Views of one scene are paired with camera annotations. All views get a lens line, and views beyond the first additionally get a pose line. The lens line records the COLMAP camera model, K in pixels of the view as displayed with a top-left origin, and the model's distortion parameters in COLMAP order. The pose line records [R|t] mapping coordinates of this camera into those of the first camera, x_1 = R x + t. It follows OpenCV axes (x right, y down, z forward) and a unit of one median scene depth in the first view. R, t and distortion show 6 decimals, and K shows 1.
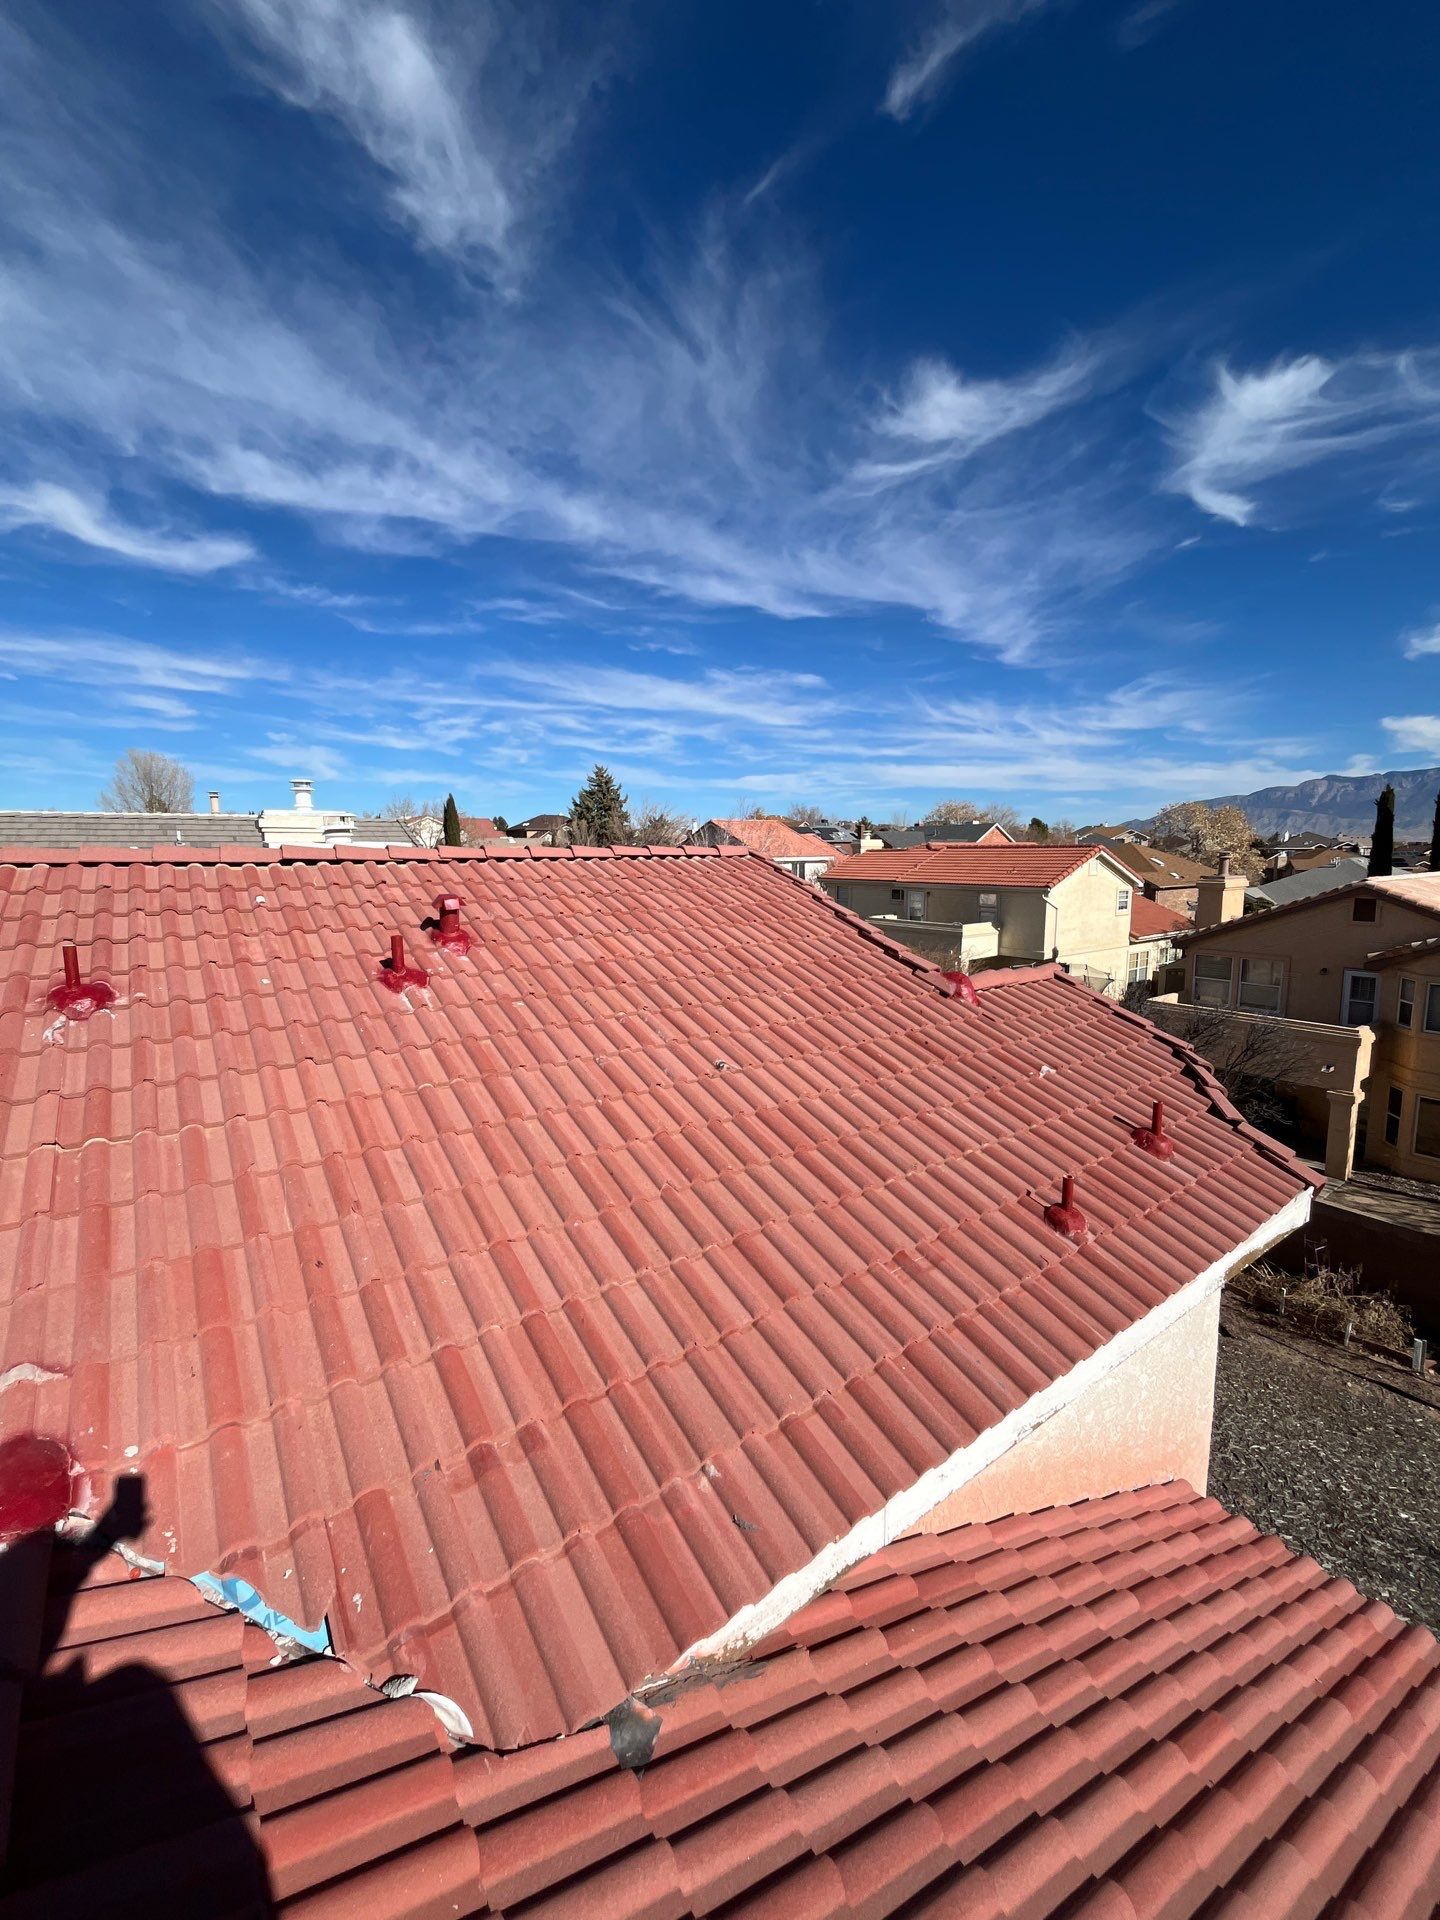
lens RADIAL K [[760.7, 0, 719.3], [0, 760.7, 949.5], [0, 0, 1]] dist [-0.015816, 0.000442]
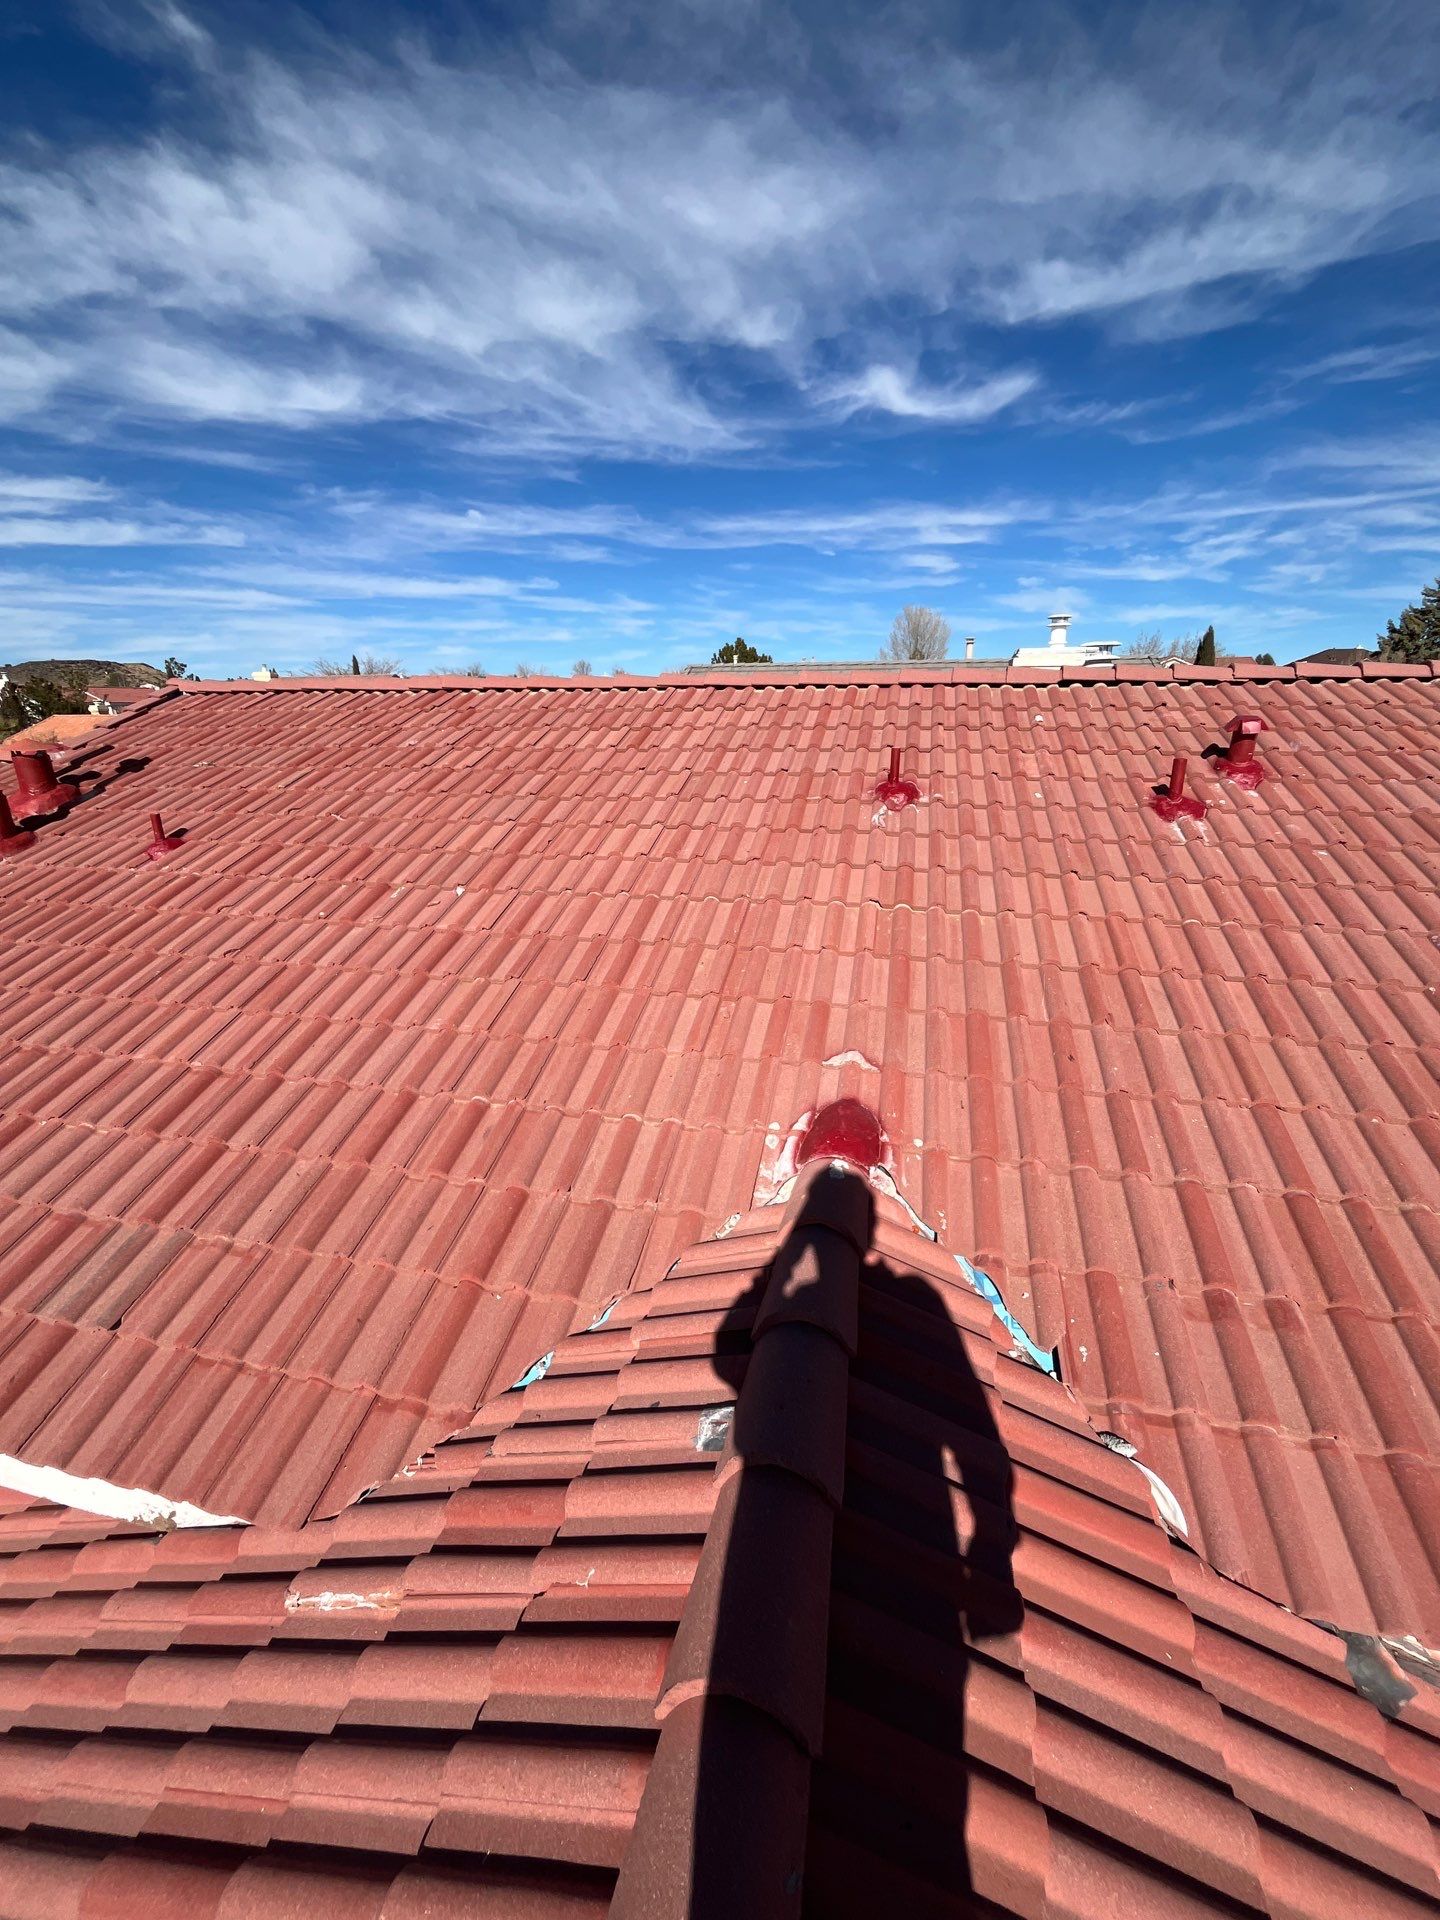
lens RADIAL K [[760.7, 0, 719.3], [0, 760.7, 949.5], [0, 0, 1]] dist [-0.015816, 0.000442]
pose [[0.646802, 0.227120, -0.728055, -0.082747], [-0.087790, 0.970455, 0.224745, 0.055902], [0.757588, -0.081449, 0.647631, -0.026092]]
